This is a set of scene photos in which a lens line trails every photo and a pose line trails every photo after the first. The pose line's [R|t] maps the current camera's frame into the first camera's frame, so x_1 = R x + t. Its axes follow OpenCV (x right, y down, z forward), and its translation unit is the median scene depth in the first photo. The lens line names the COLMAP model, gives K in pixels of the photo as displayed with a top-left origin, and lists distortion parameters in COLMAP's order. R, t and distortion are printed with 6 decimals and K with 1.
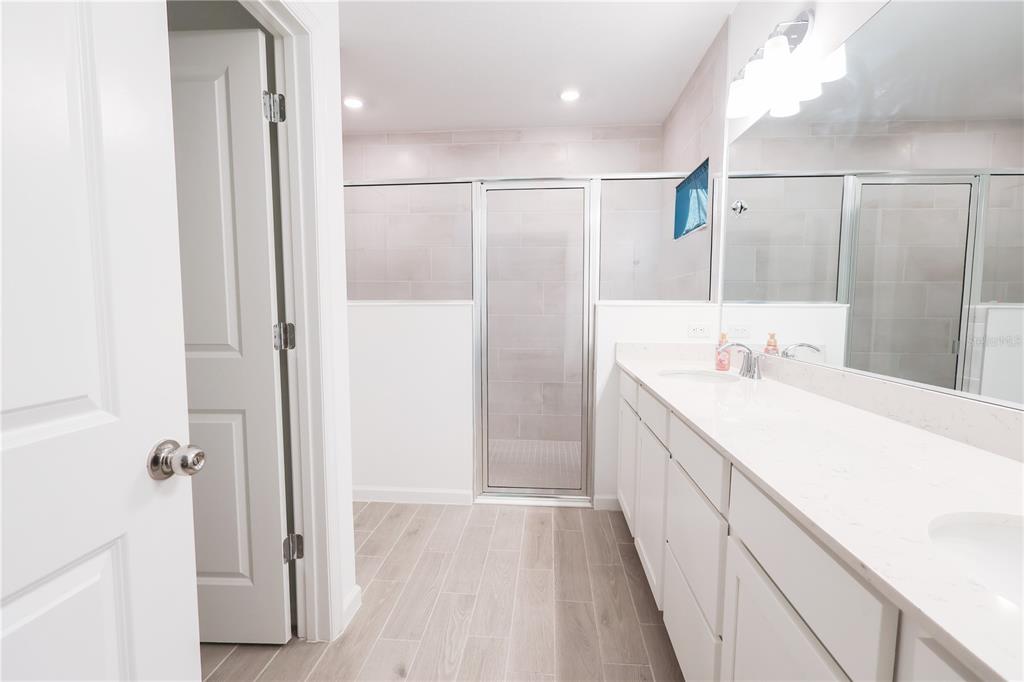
lens RADIAL K [[478.3, 0, 510.2], [0, 478.3, 342.7], [0, 0, 1]] dist [-0.001221, 0.001693]
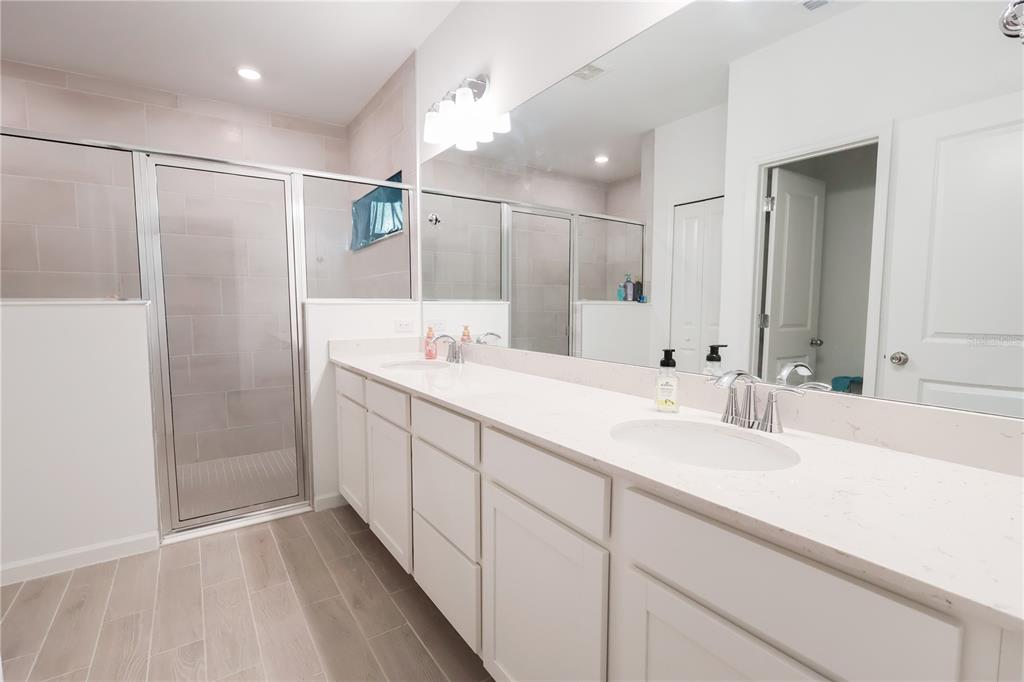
lens RADIAL K [[478.3, 0, 516.8], [0, 478.3, 343.0], [0, 0, 1]] dist [-0.001221, 0.001693]
pose [[0.771044, -0.057874, 0.634146, -0.114710], [0.054508, 0.998205, 0.024824, 0.001120], [-0.634444, 0.015426, 0.772815, -0.027648]]
